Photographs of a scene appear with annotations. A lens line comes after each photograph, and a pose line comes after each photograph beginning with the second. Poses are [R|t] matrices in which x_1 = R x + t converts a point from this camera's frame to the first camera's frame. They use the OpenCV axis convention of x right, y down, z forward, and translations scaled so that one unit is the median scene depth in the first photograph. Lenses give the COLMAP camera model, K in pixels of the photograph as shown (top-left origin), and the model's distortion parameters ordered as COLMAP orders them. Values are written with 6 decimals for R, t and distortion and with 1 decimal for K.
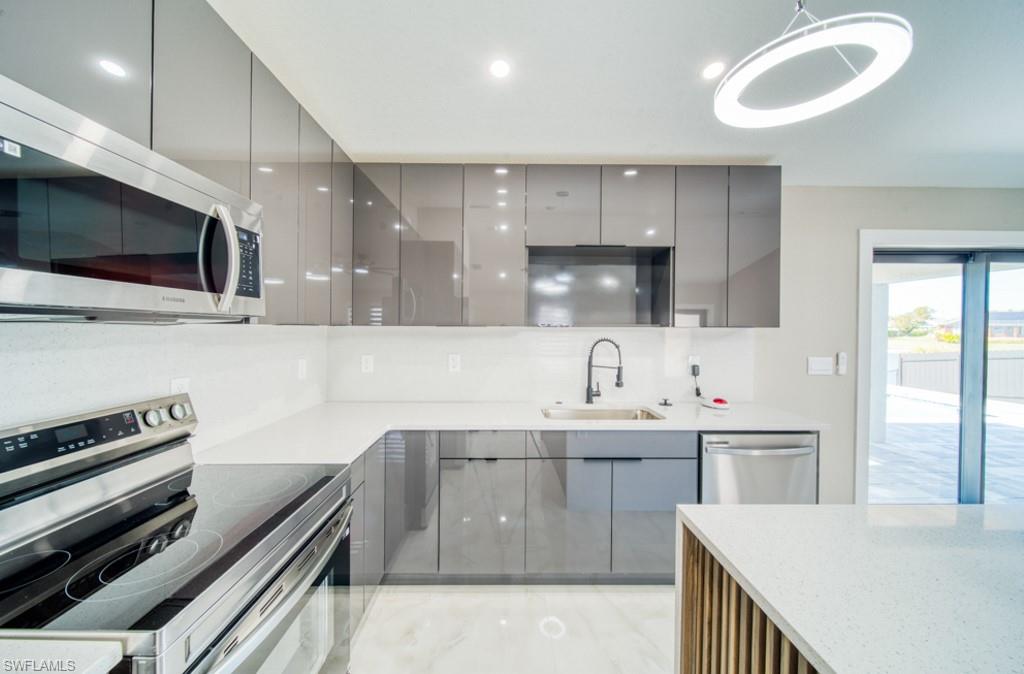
lens RADIAL K [[386.5, 0, 512.0], [0, 386.5, 337.0], [0, 0, 1]] dist [0.001303, -0.000152]
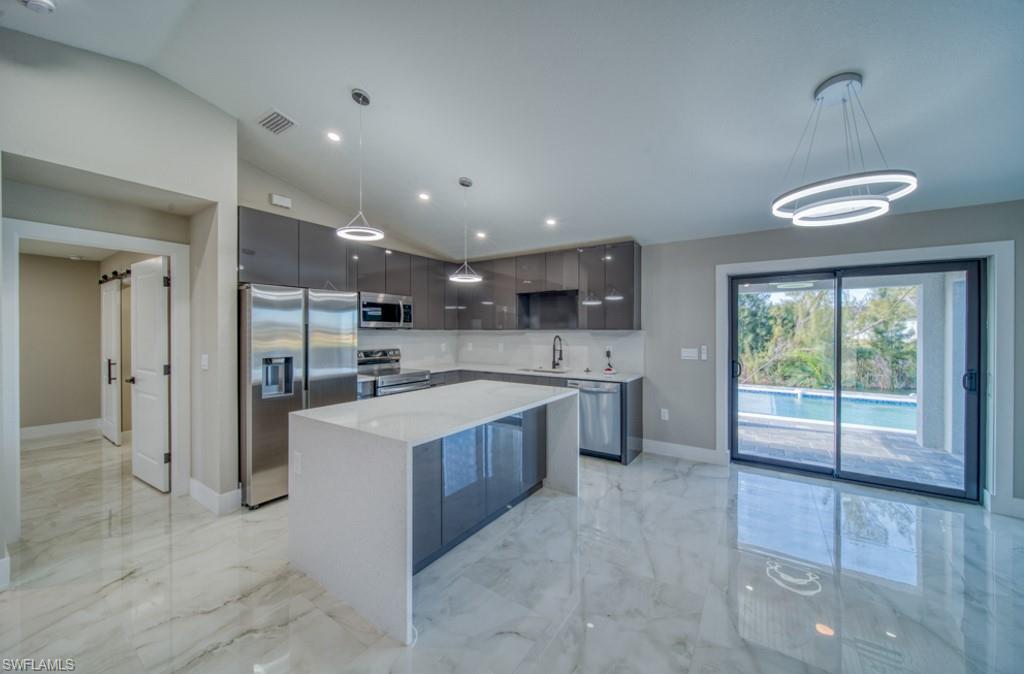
lens RADIAL K [[386.5, 0, 512.0], [0, 386.5, 337.0], [0, 0, 1]] dist [0.001303, -0.000152]
pose [[0.824837, 0.006941, -0.565328, 2.117880], [-0.013953, 0.999870, -0.008083, 0.051316], [0.565199, 0.014555, 0.824826, -1.420233]]
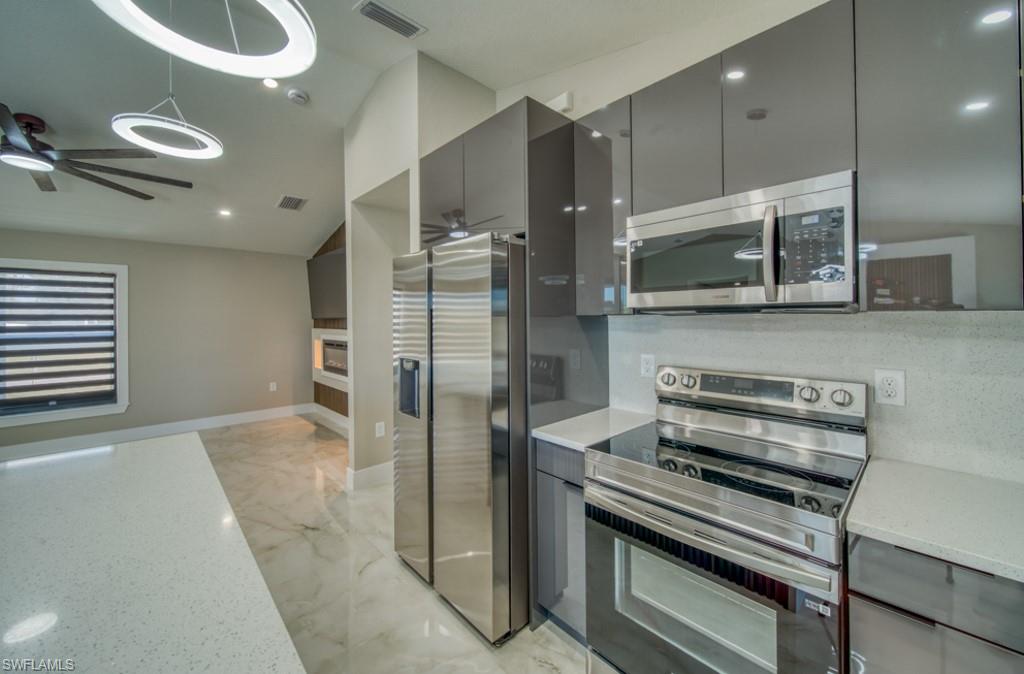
lens RADIAL K [[390.4, 0, 524.1], [0, 390.4, 316.3], [0, 0, 1]] dist [-0.012477, 0.000116]
pose [[-0.726256, 0.006459, -0.687394, 0.428040], [-0.008097, 0.999806, 0.017949, -0.033547], [0.687377, 0.018601, -0.726063, 1.114710]]
